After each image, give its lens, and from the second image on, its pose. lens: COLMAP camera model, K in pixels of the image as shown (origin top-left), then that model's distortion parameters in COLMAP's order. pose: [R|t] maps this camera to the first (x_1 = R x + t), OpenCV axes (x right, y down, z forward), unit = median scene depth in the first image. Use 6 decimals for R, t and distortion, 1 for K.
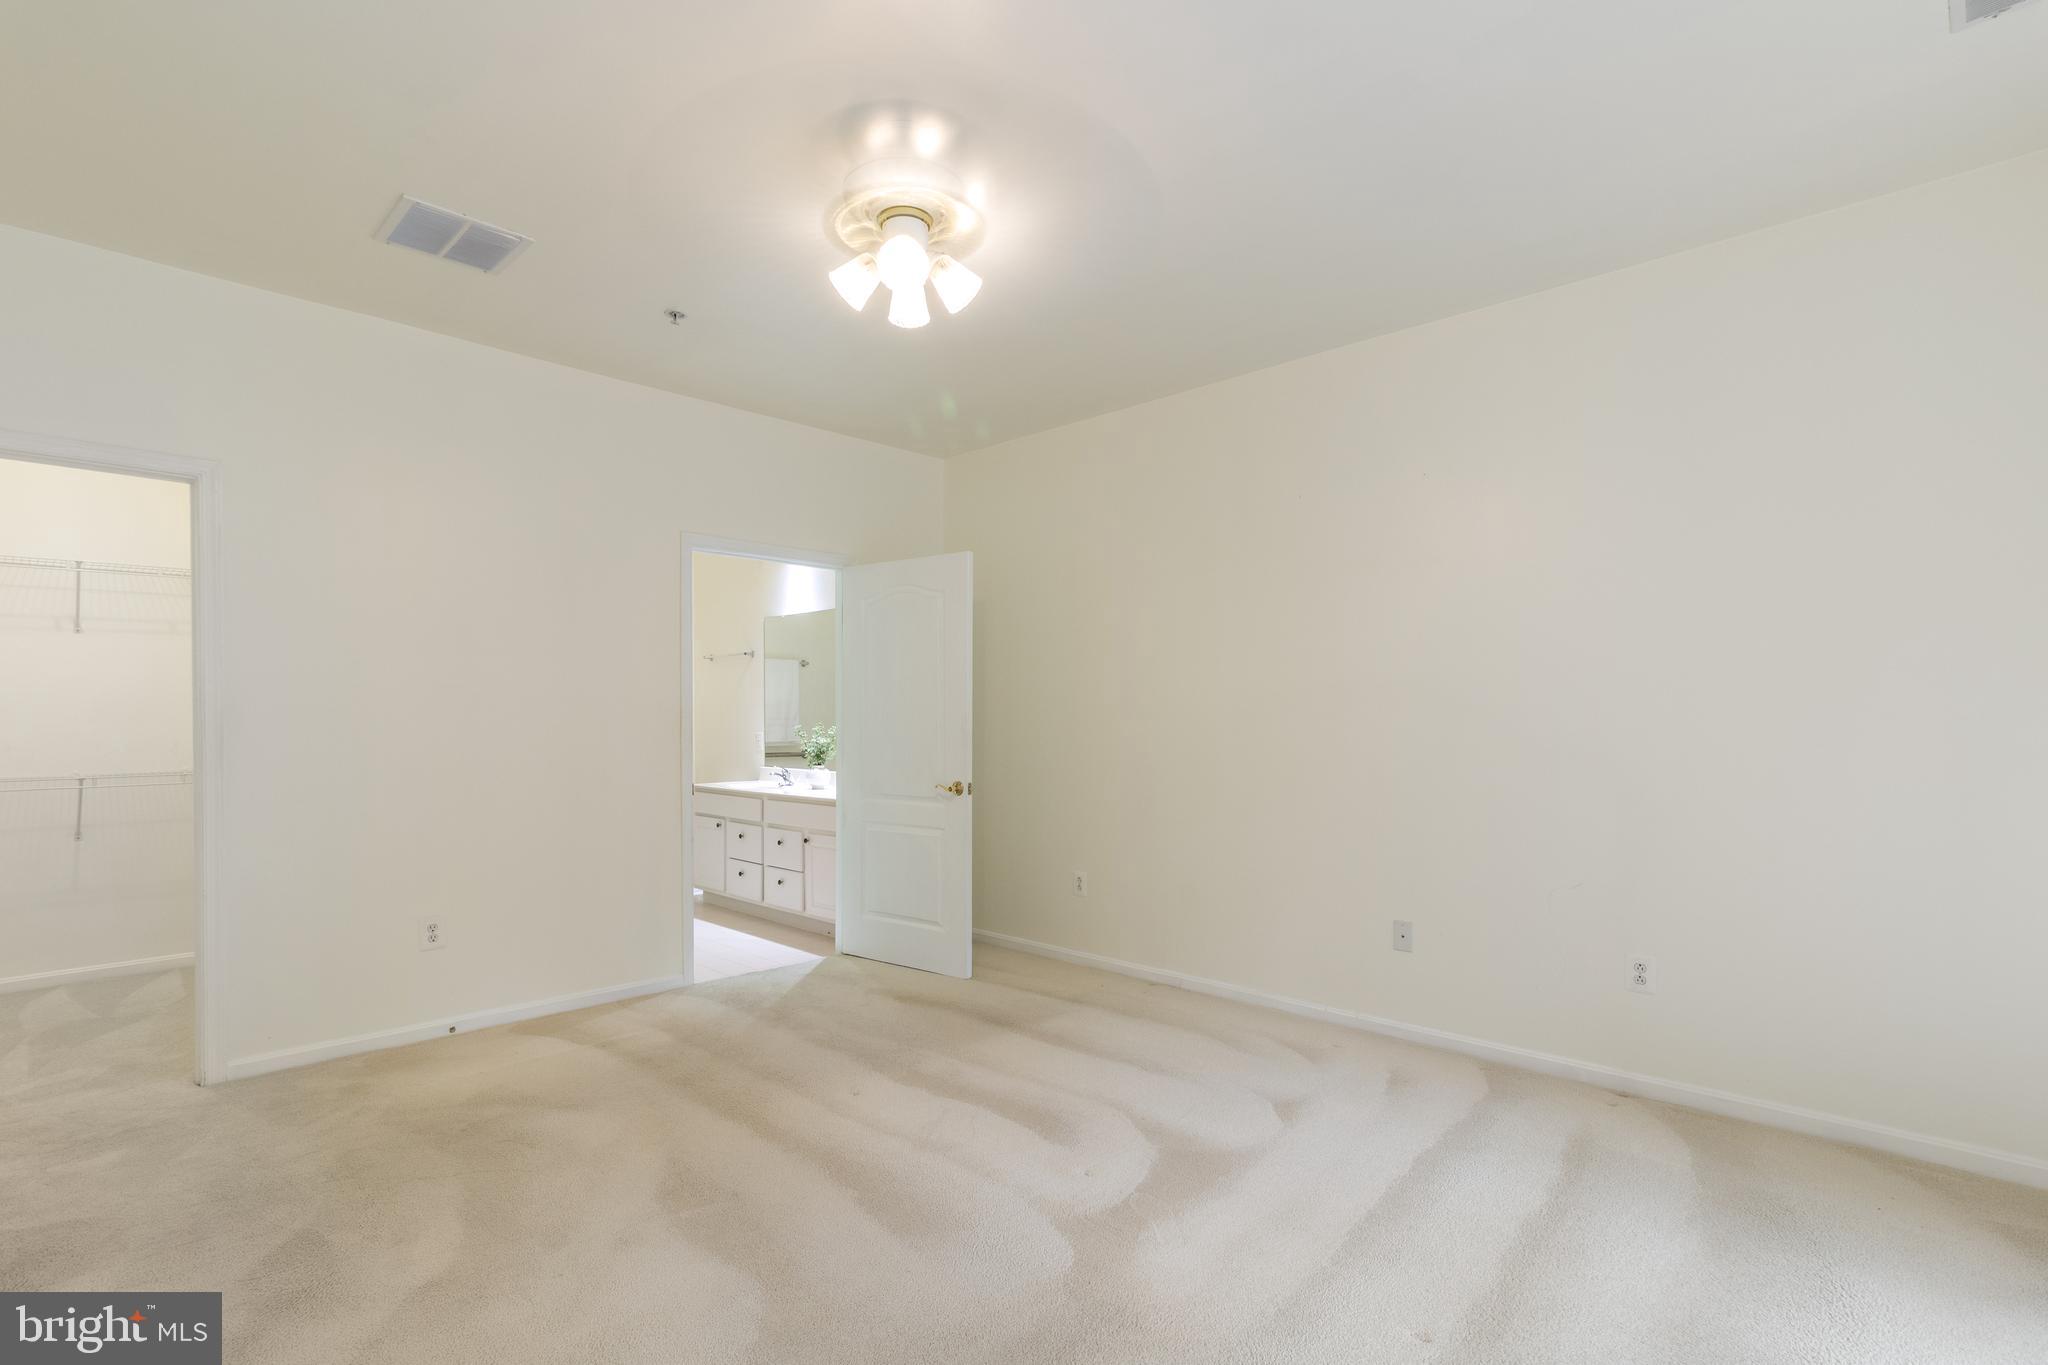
lens RADIAL K [[973.1, 0, 1023.9], [0, 973.1, 727.7], [0, 0, 1]] dist [0.000207, 0.000034]
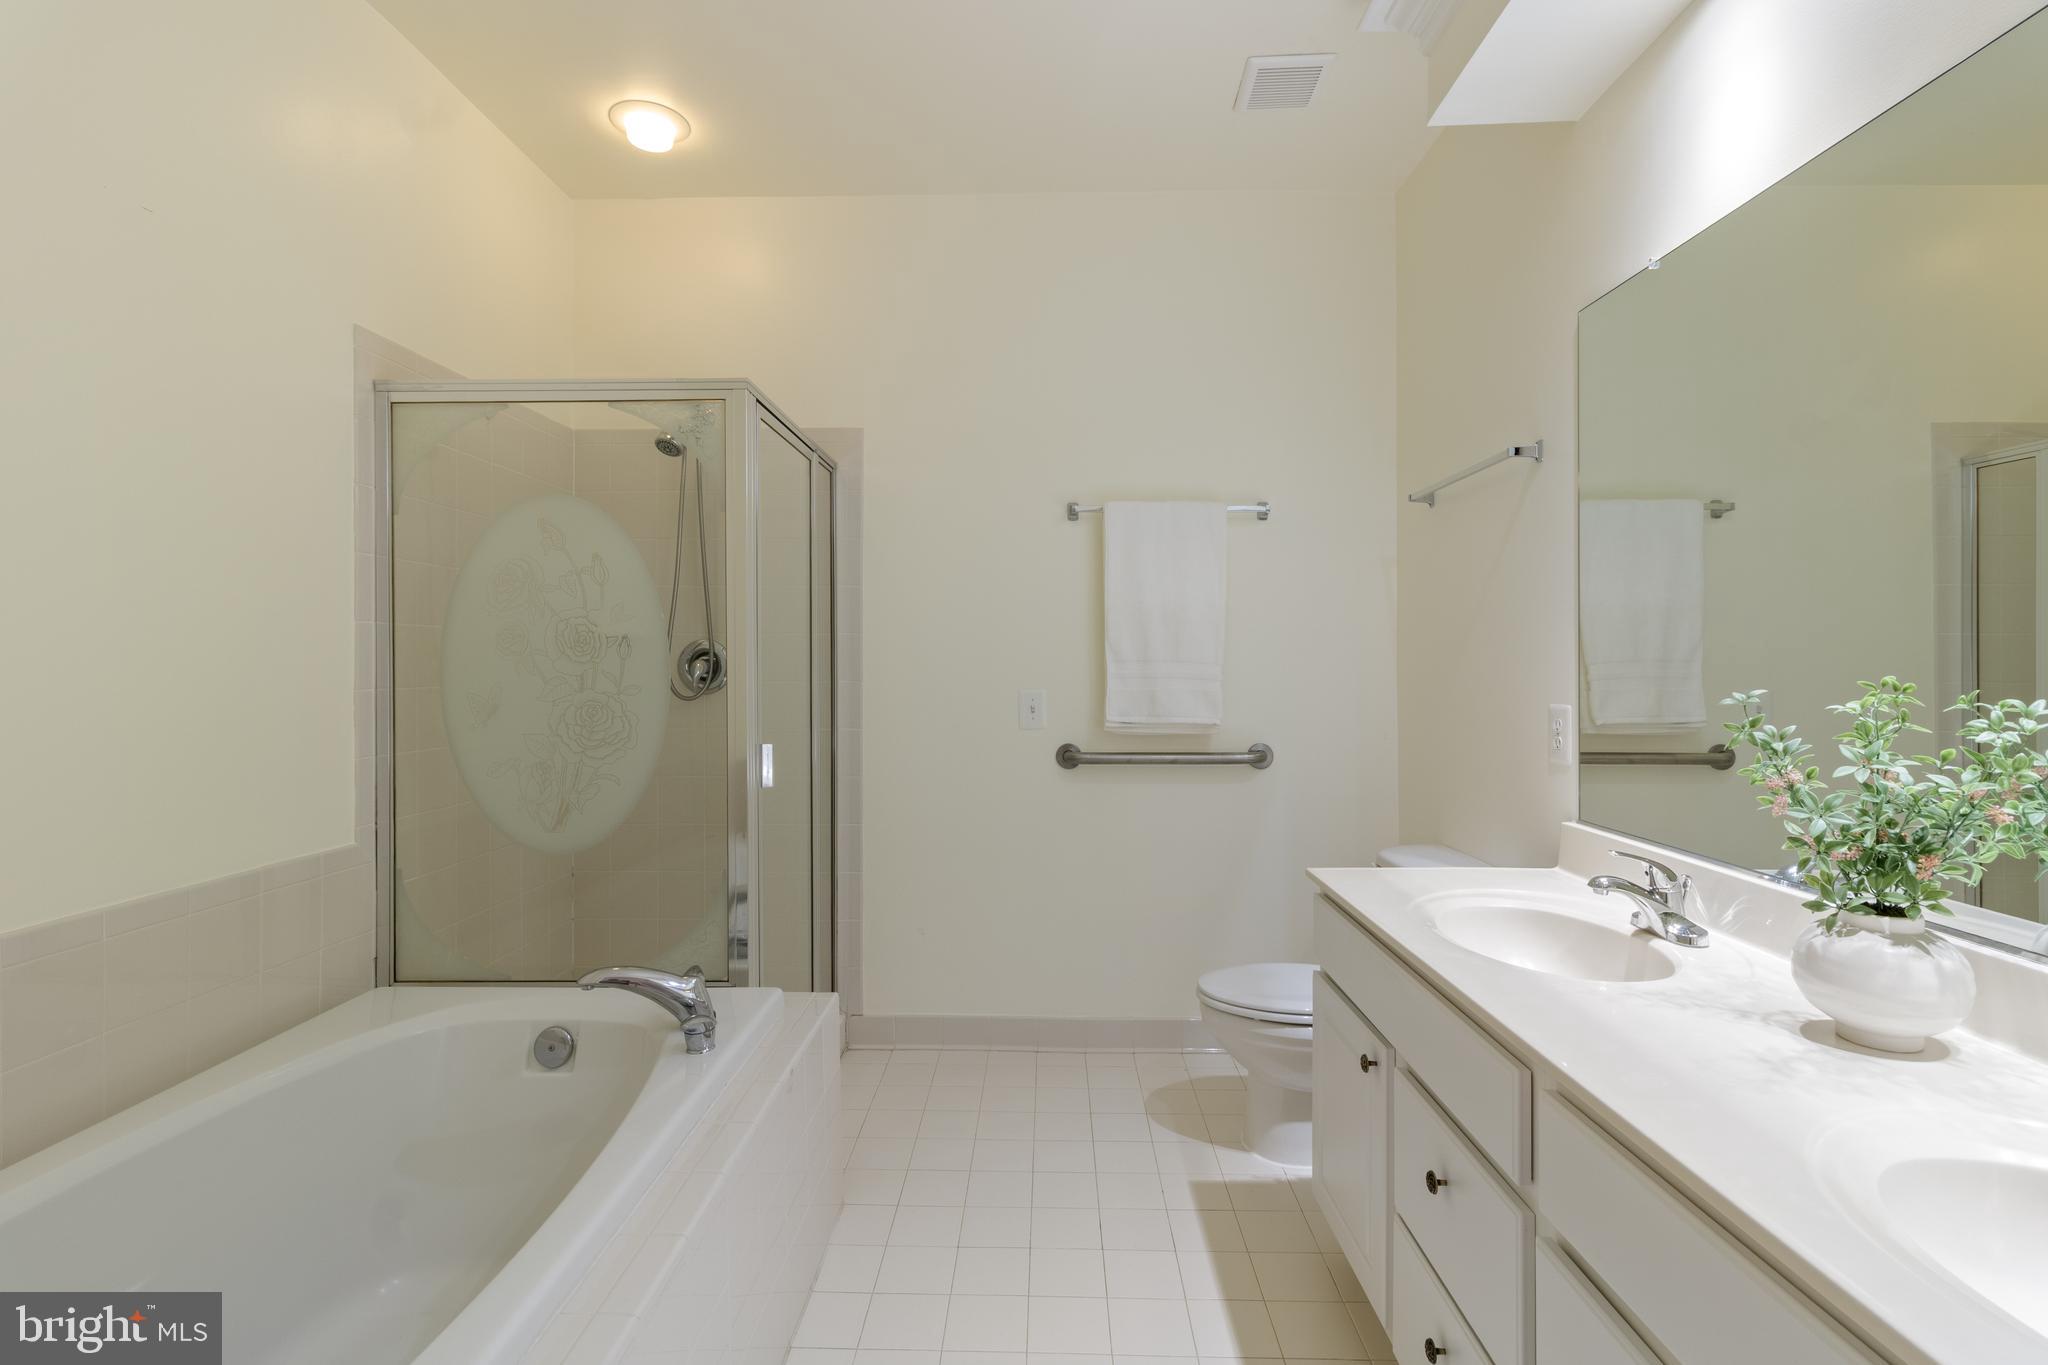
lens RADIAL K [[1010.4, 0, 1011.2], [0, 1010.4, 677.0], [0, 0, 1]] dist [0.000792, 0.000928]
pose [[0.692789, 0.005358, -0.721121, -0.186179], [-0.004341, 0.999985, 0.003259, -0.004621], [0.721128, 0.000872, 0.692802, 0.747767]]
